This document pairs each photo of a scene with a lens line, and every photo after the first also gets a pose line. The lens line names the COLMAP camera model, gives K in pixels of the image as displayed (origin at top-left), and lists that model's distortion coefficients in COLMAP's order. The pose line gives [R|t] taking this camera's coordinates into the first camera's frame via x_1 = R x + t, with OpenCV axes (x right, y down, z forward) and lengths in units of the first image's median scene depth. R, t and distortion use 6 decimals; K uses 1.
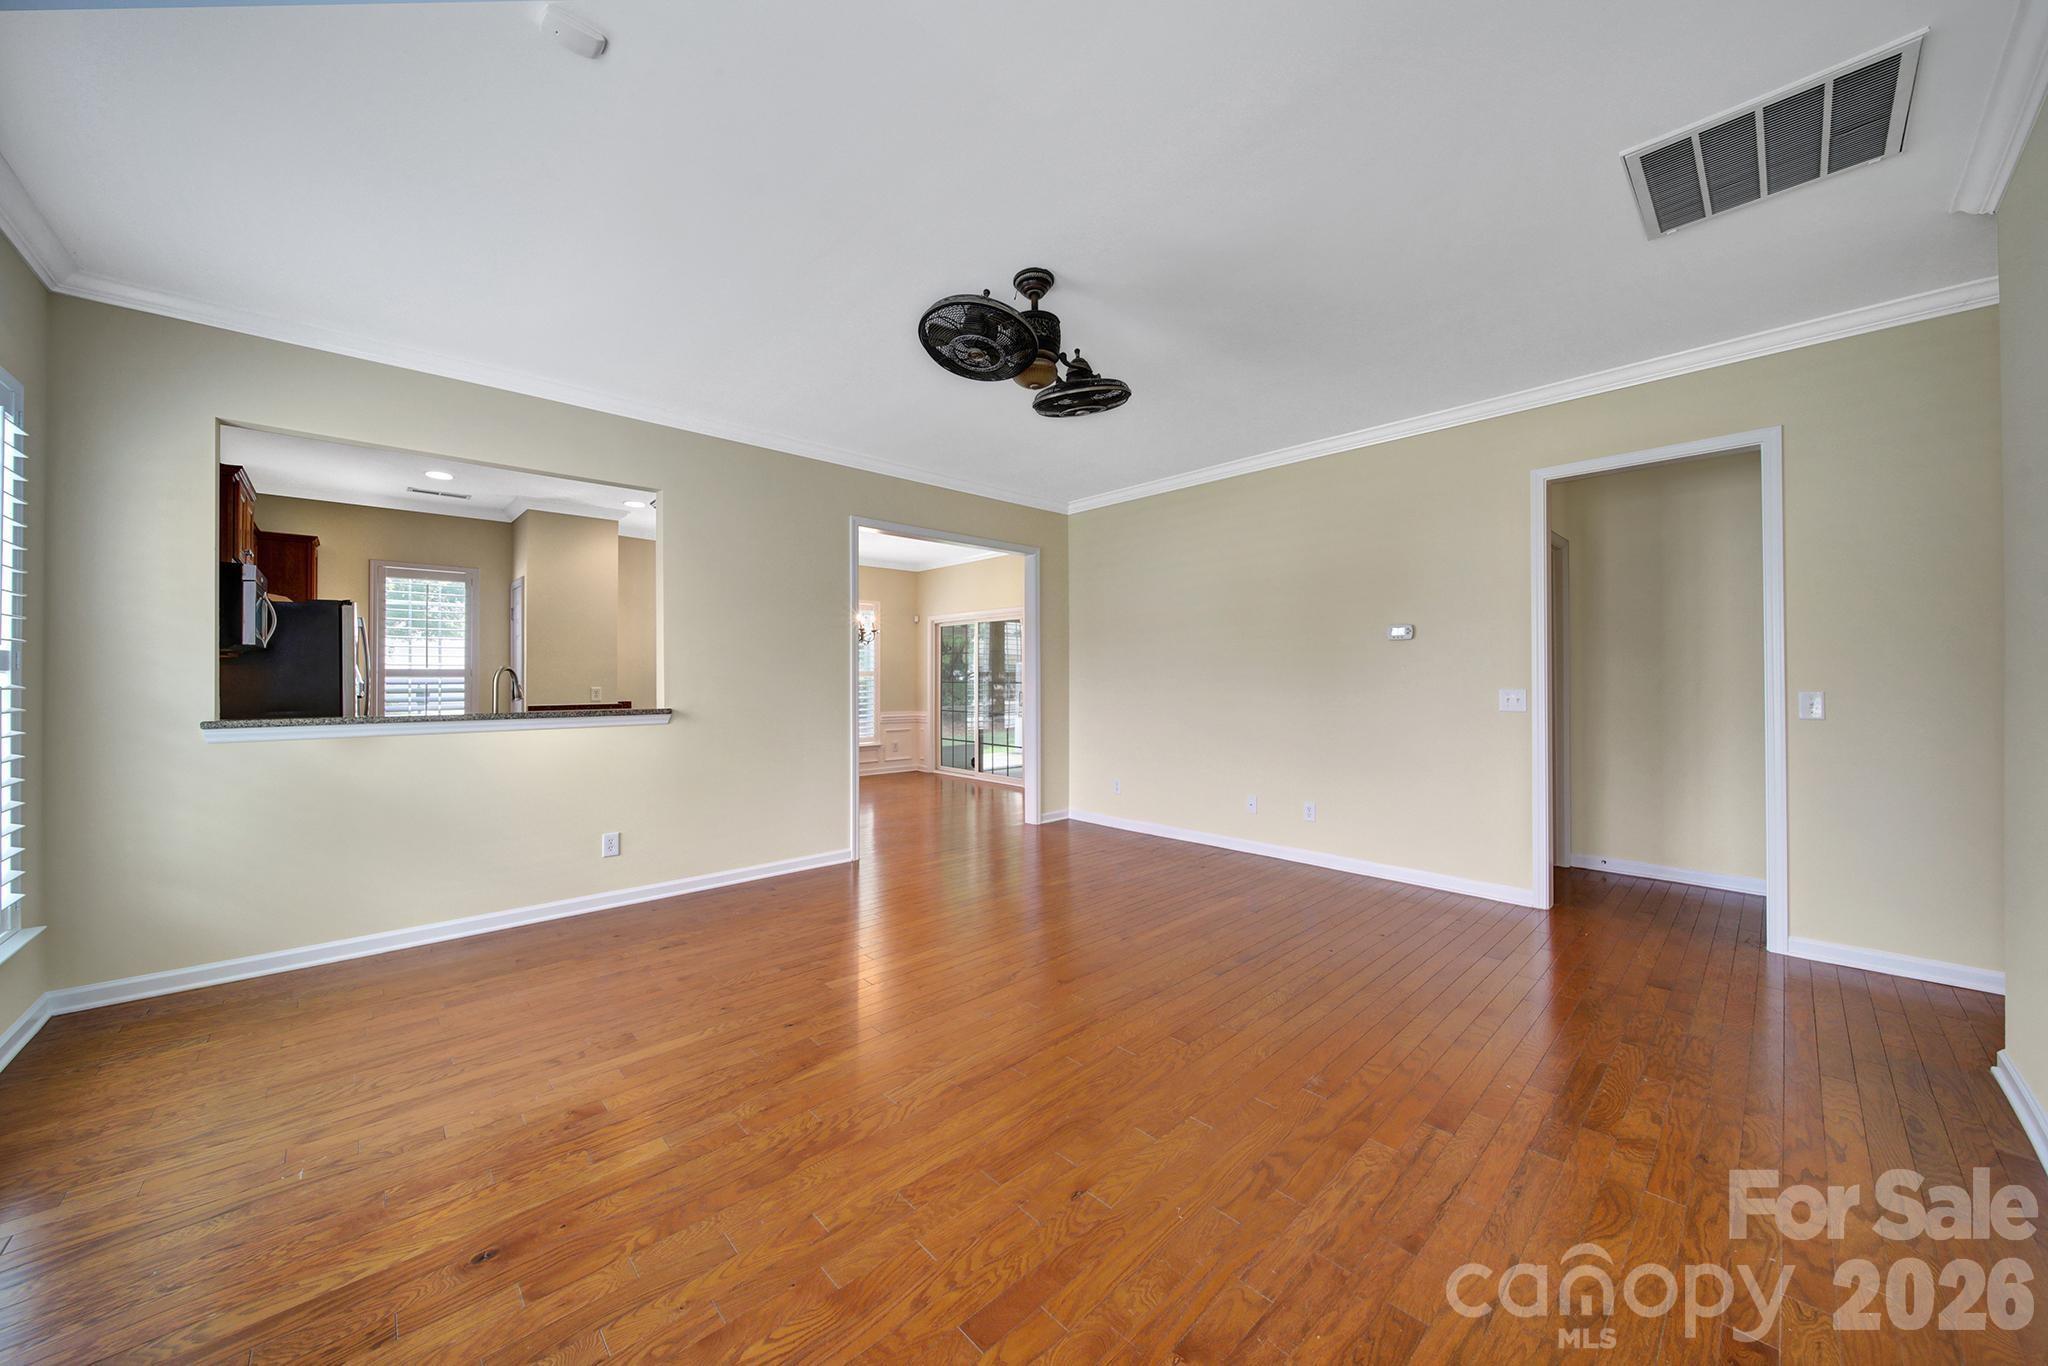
lens RADIAL K [[720.1, 0, 1025.3], [0, 720.1, 668.6], [0, 0, 1]] dist [-0.001586, -0.000009]
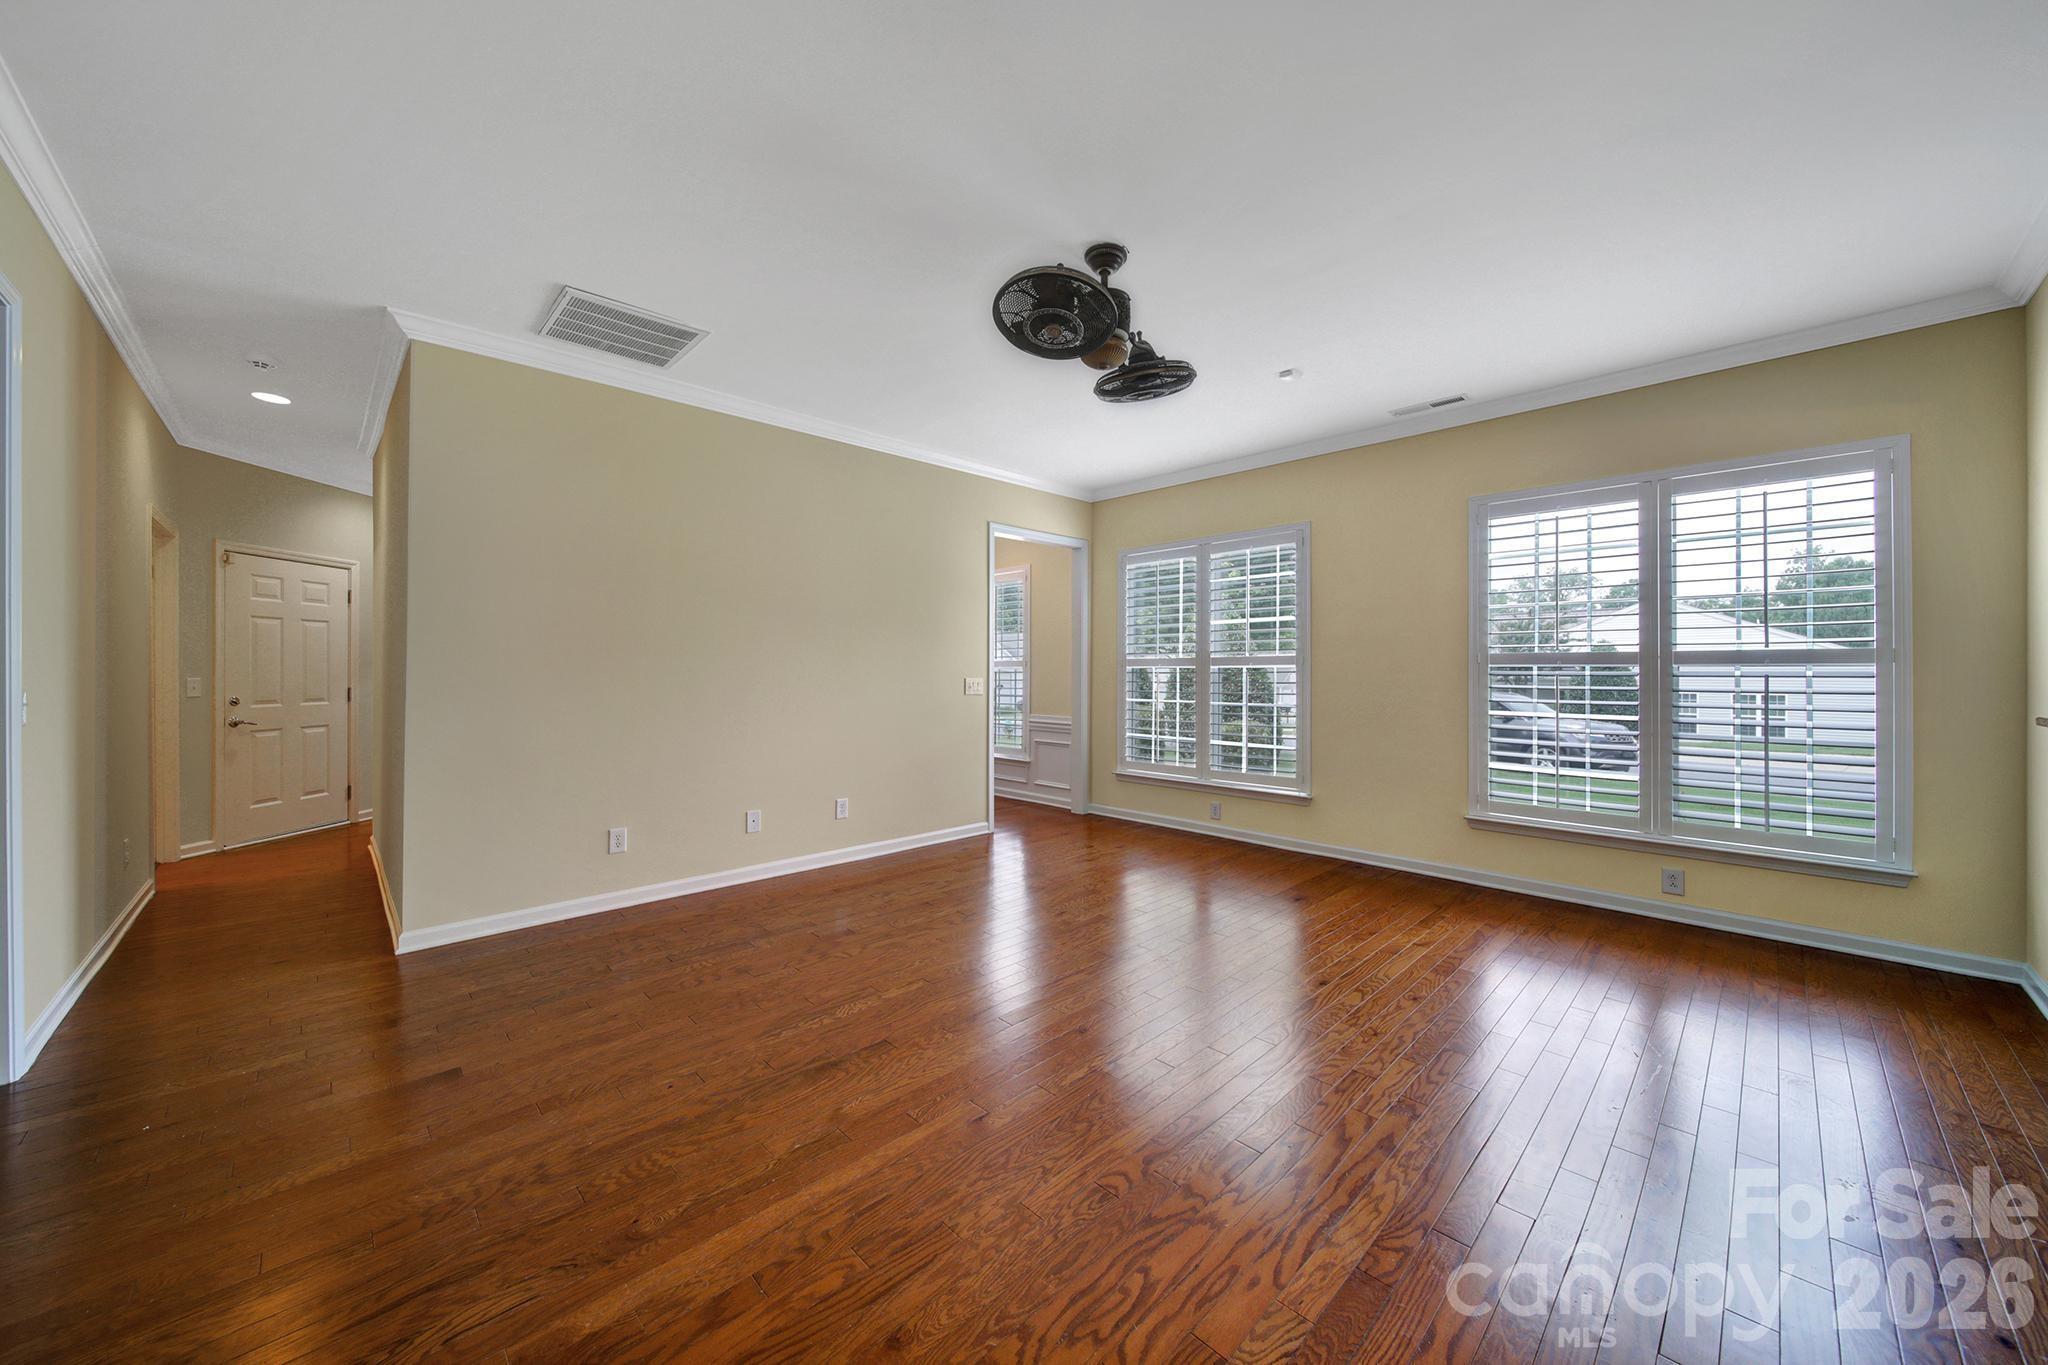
lens RADIAL K [[720.1, 0, 1023.2], [0, 720.1, 678.4], [0, 0, 1]] dist [-0.001586, -0.000009]
pose [[-0.999927, -0.000738, -0.012055, 0.098119], [-0.000701, 0.999995, -0.003086, 0.018396], [0.012057, -0.003078, -0.999923, 1.419619]]
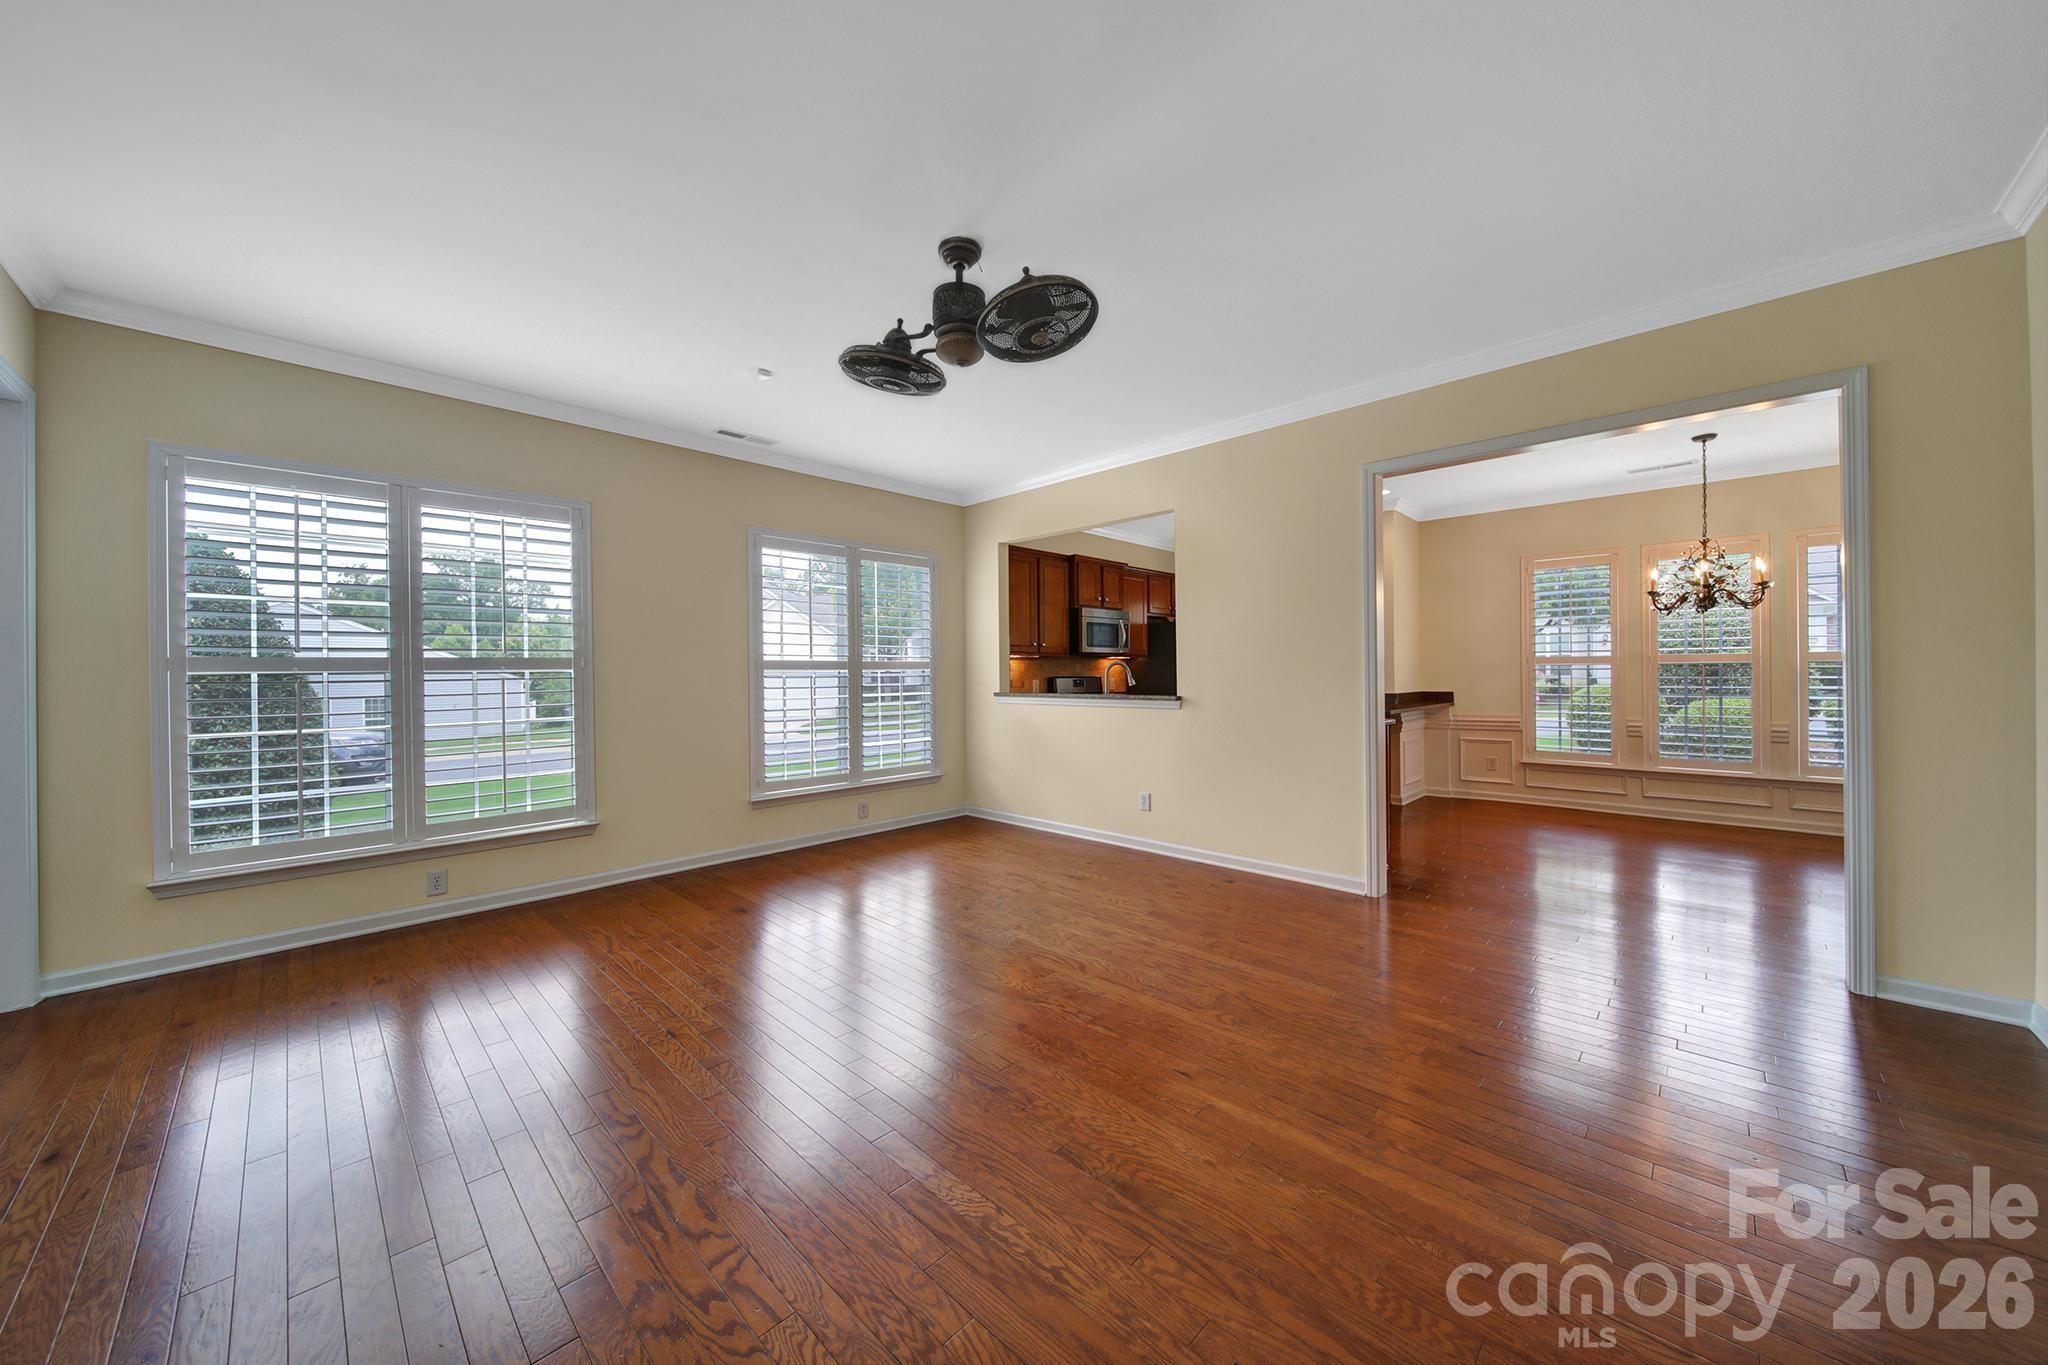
lens RADIAL K [[720.1, 0, 1027.4], [0, 720.1, 665.9], [0, 0, 1]] dist [-0.001586, -0.000009]
pose [[0.042810, -0.006928, -0.999059, 0.698475], [0.024056, 0.999693, -0.005902, 0.007744], [0.998794, -0.023781, 0.042963, 0.751910]]
